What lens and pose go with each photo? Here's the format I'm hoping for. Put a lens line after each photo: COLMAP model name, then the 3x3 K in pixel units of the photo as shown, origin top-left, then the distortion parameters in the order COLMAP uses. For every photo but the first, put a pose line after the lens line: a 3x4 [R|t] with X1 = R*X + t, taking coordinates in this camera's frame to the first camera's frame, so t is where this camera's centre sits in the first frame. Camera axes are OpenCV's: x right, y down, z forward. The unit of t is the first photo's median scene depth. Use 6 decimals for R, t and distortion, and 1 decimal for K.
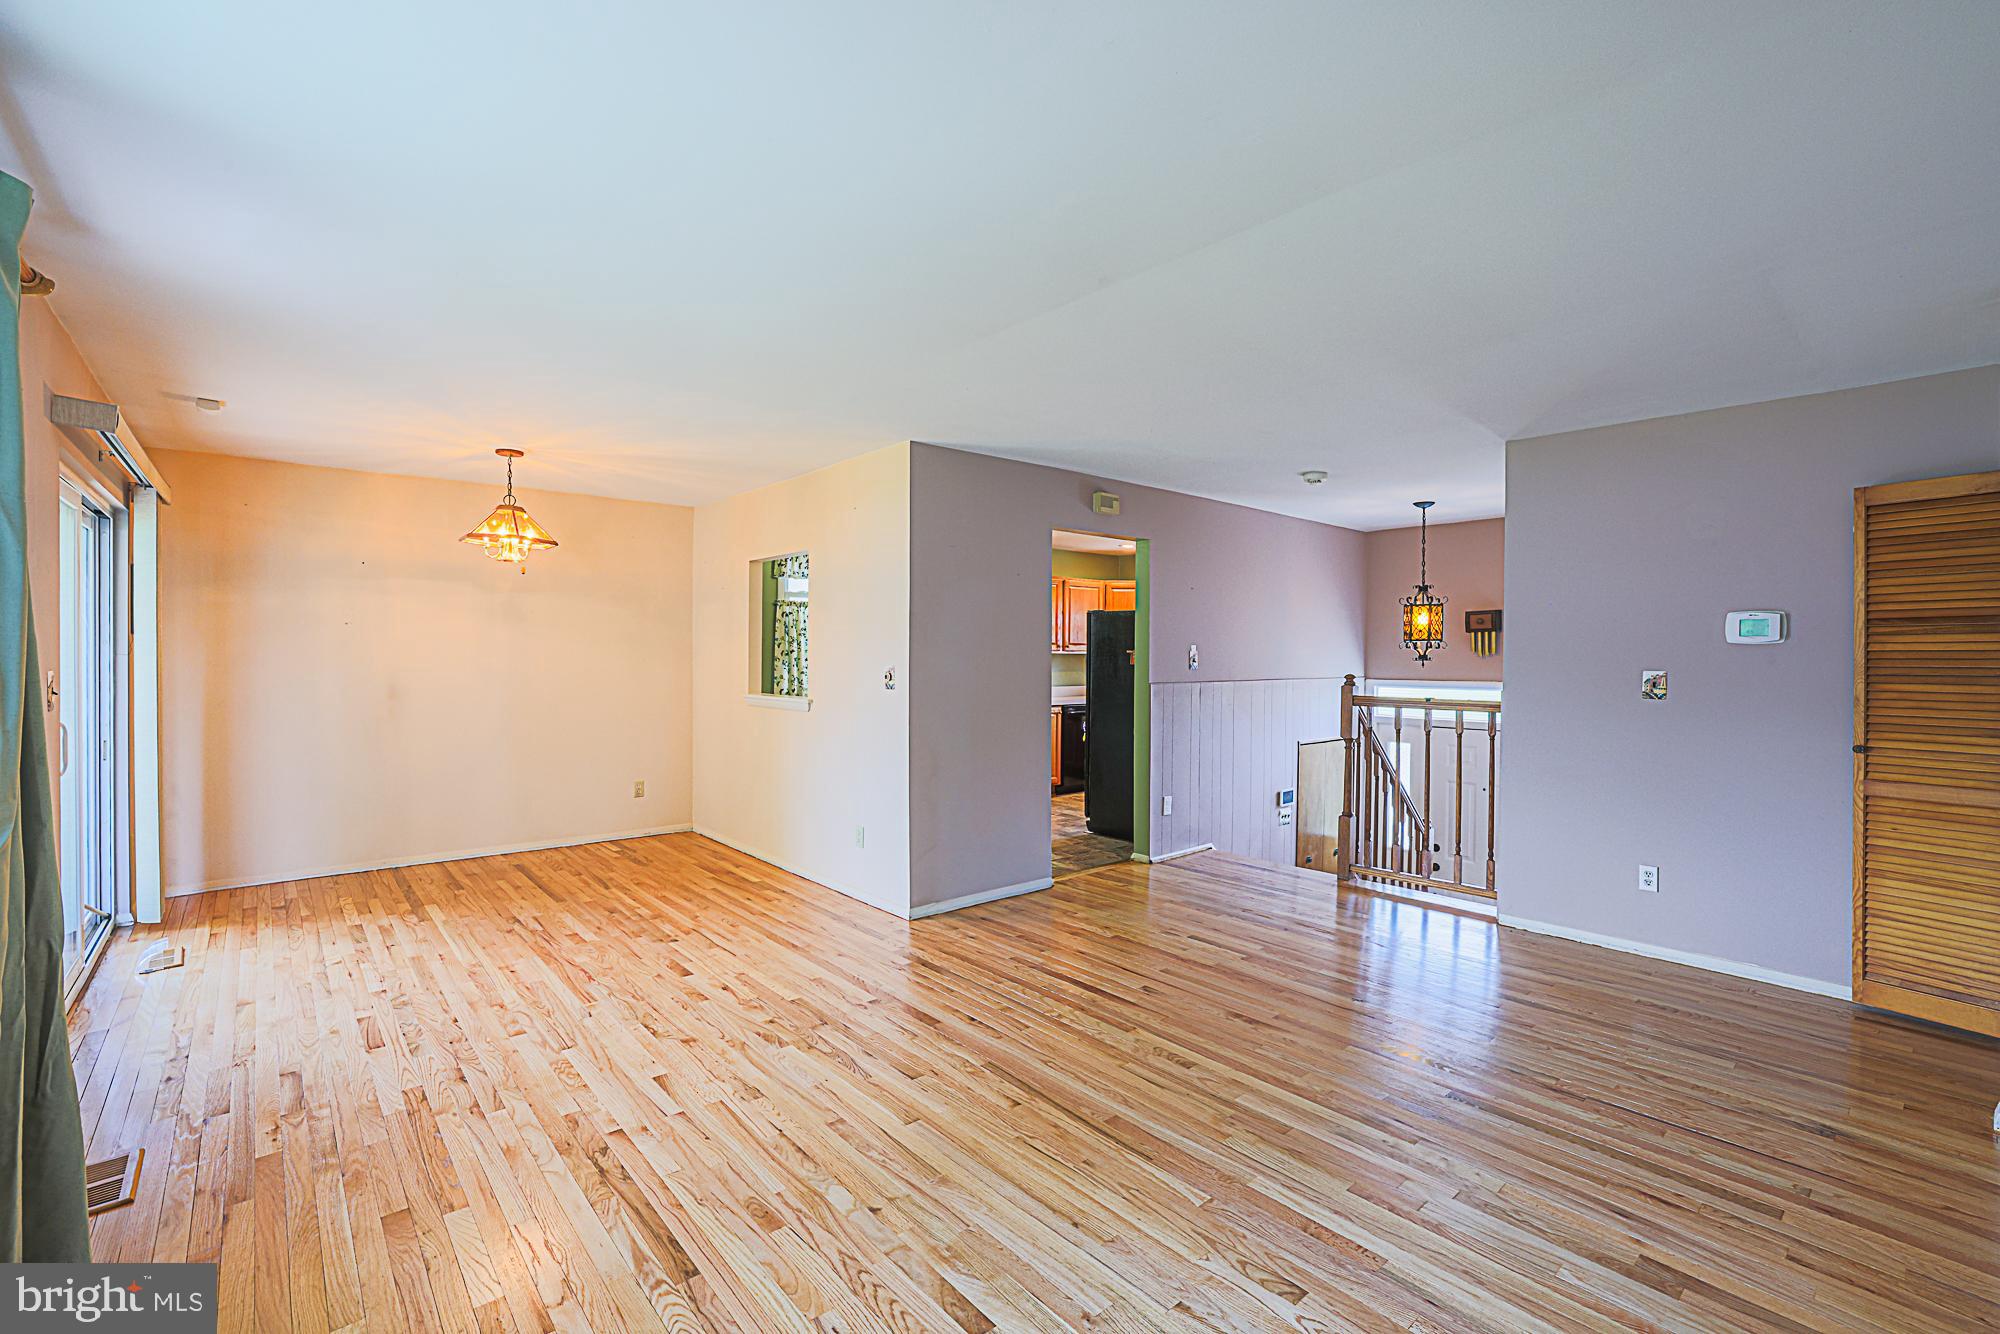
lens RADIAL K [[869.4, 0, 987.9], [0, 869.4, 659.4], [0, 0, 1]] dist [-0.047016, 0.018851]
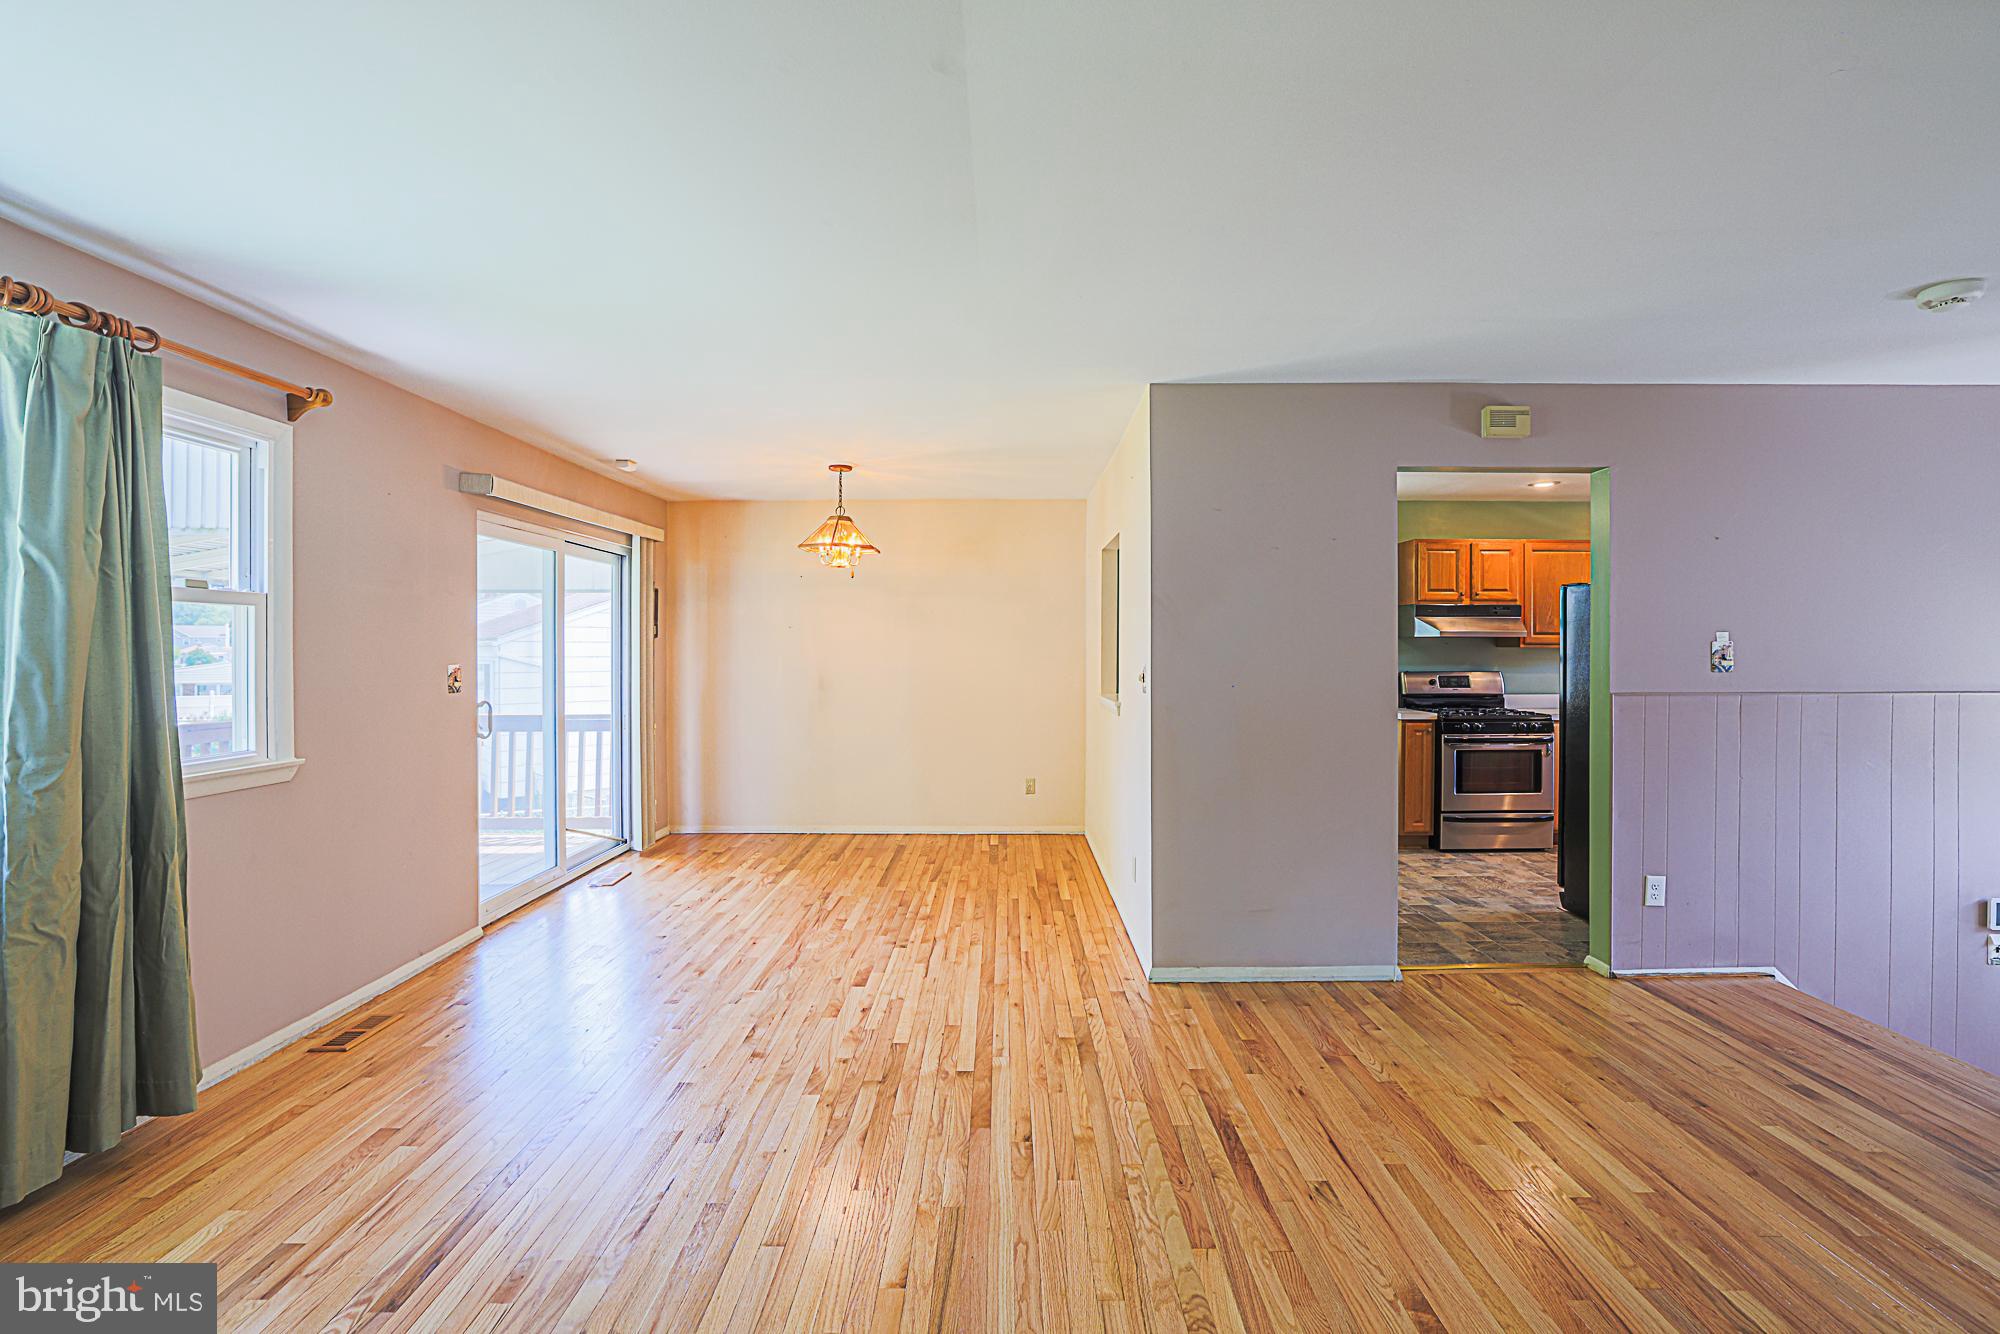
lens RADIAL K [[864.9, 0, 1005.0], [0, 864.9, 656.5], [0, 0, 1]] dist [-0.047634, 0.019952]
pose [[0.758586, -0.001584, -0.651571, 0.330866], [0.001021, 0.999999, -0.001243, 0.000944], [0.651572, 0.000278, 0.758587, 0.315130]]
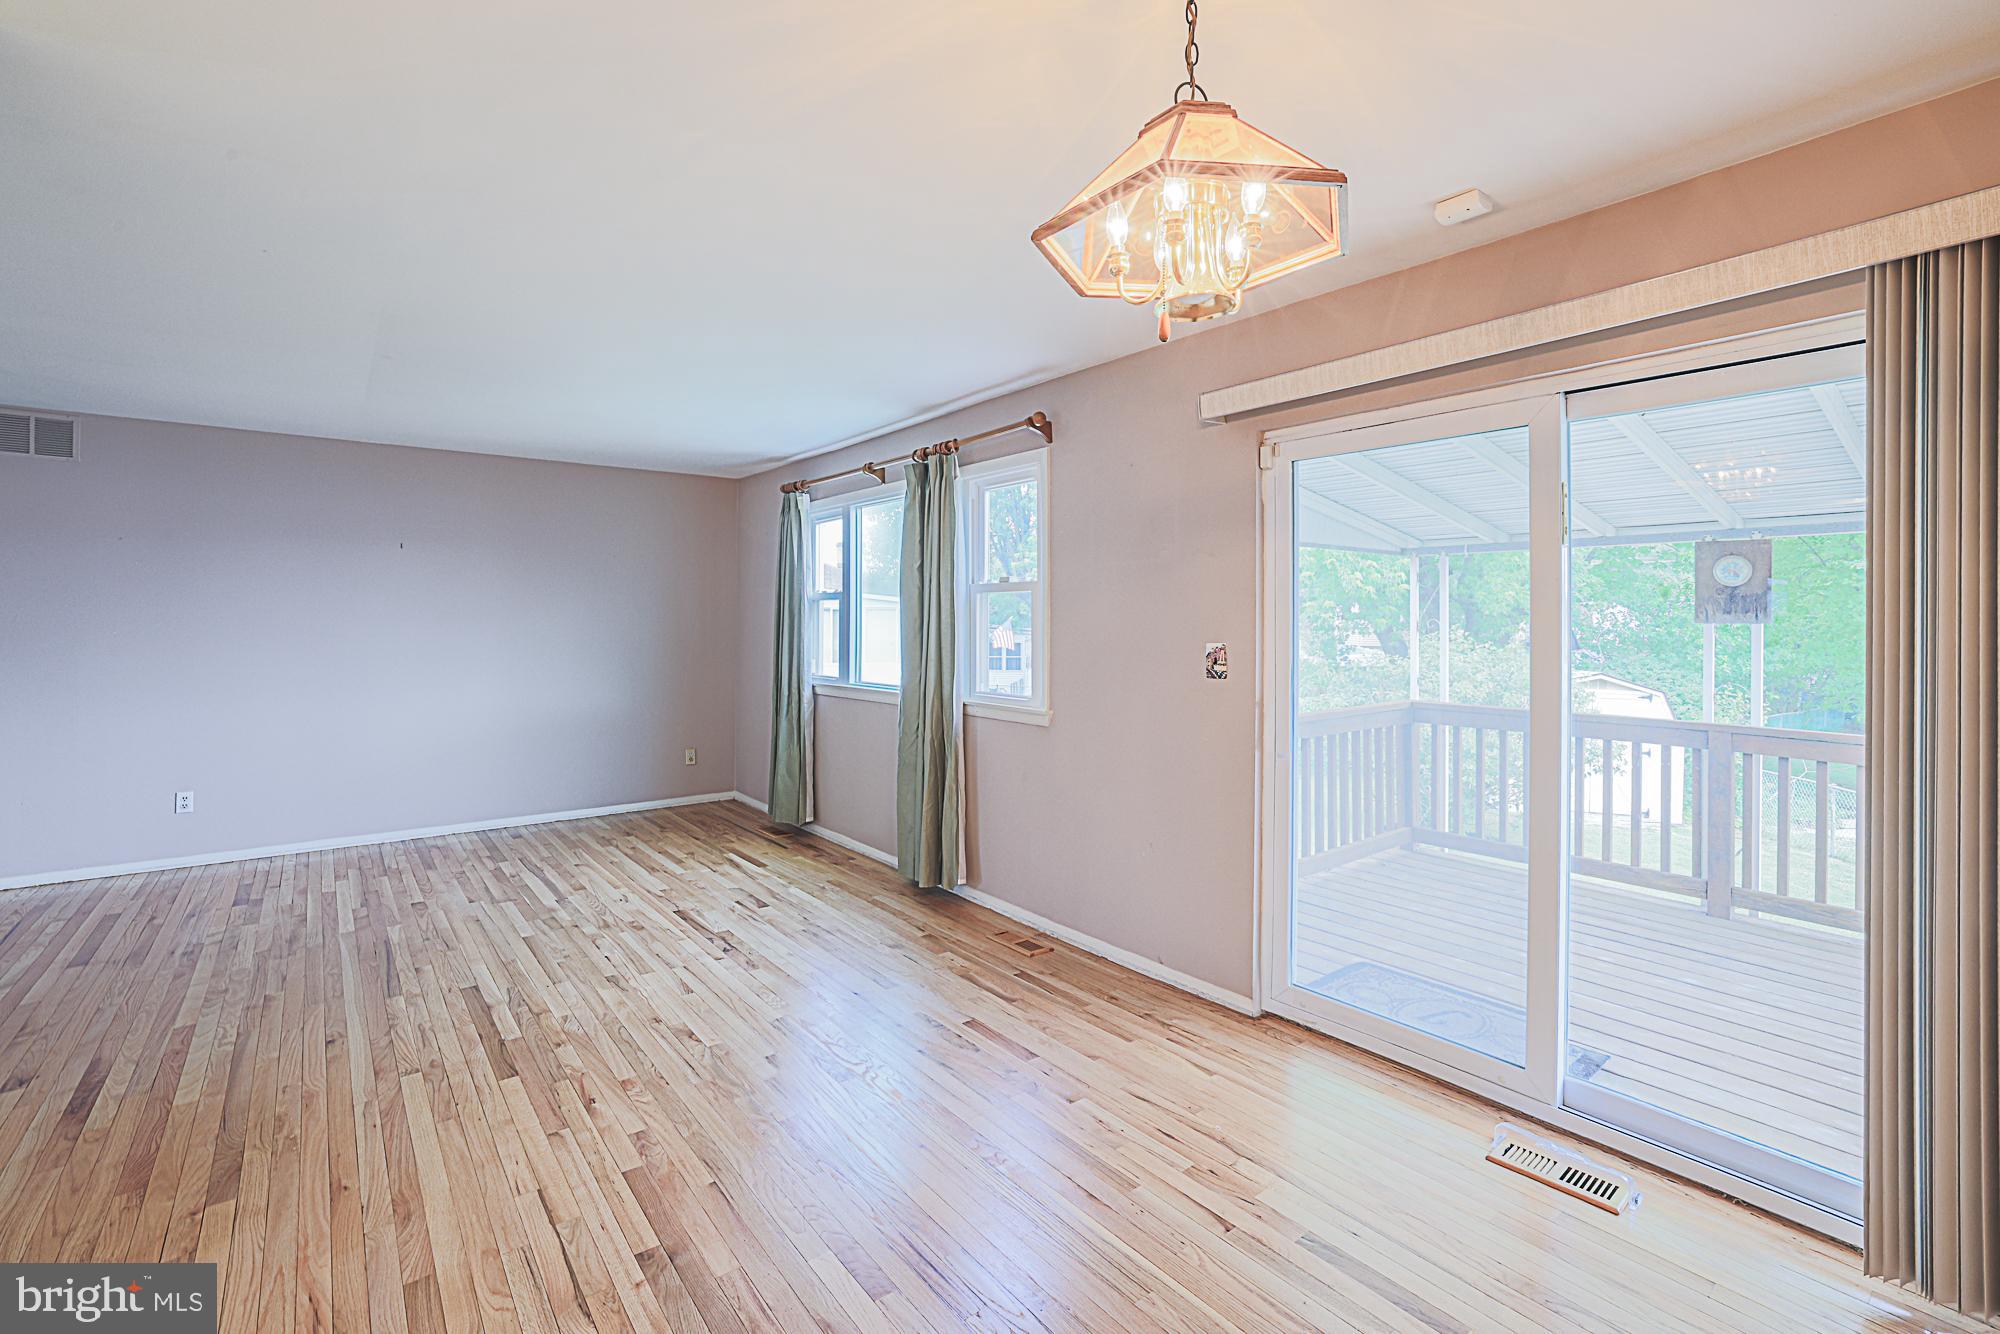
lens RADIAL K [[877.7, 0, 999.8], [0, 877.7, 616.6], [0, 0, 1]] dist [-0.046665, 0.017468]
pose [[-0.999236, -0.010751, 0.037570, -0.527240], [-0.010663, 0.999940, 0.002532, -0.014516], [-0.037595, 0.002129, -0.999291, 1.347002]]
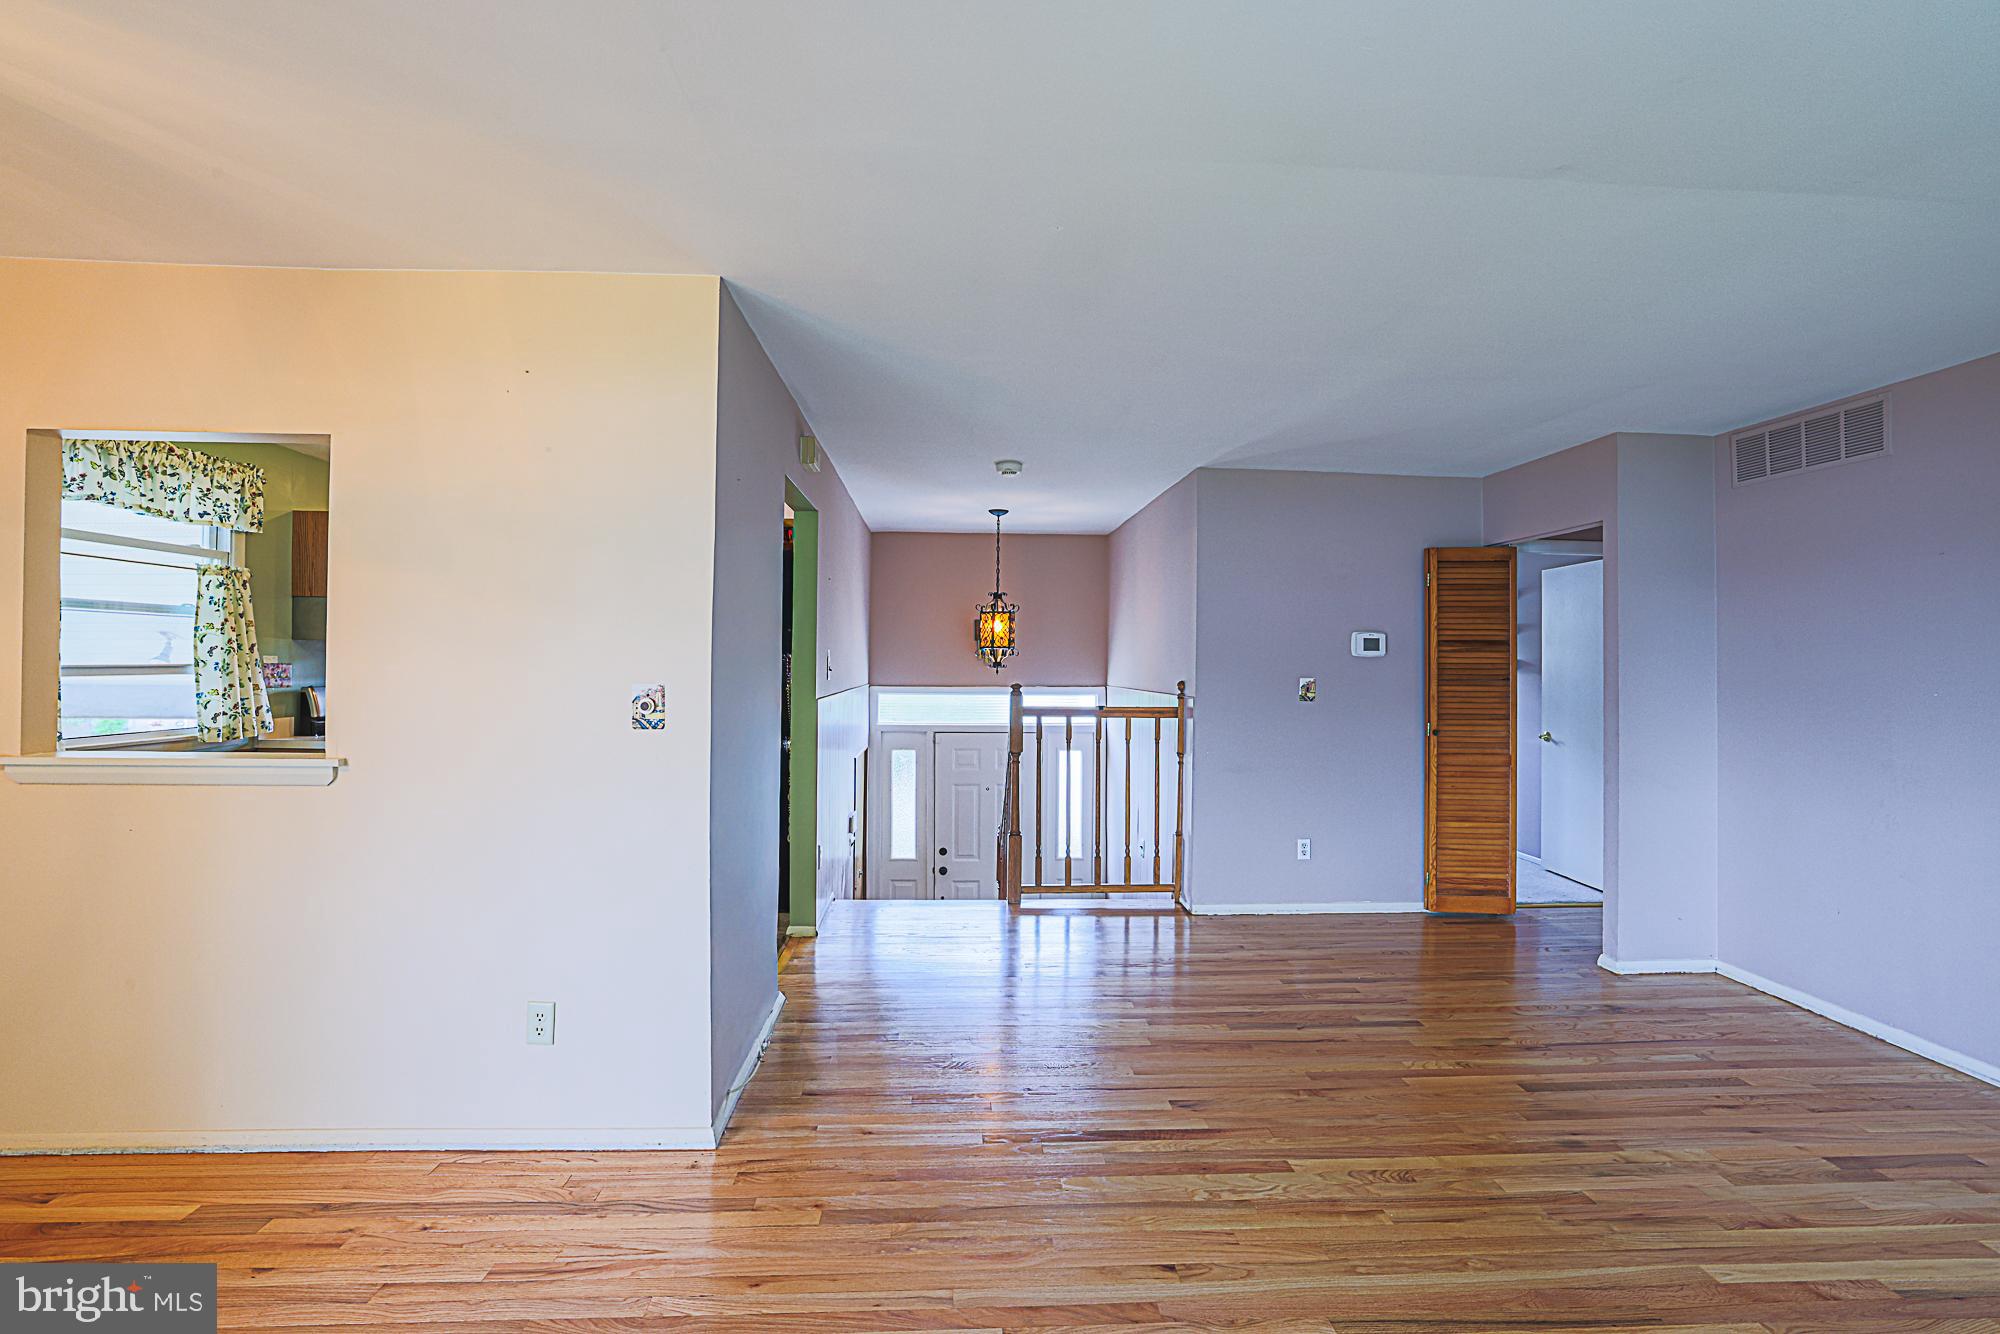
lens RADIAL K [[869.4, 0, 987.9], [0, 869.4, 659.4], [0, 0, 1]] dist [-0.047016, 0.018851]
pose [[0.607665, 0.004514, 0.794181, -0.421421], [-0.002483, 0.999990, -0.003783, -0.006413], [-0.794190, 0.000327, 0.607670, 0.542158]]
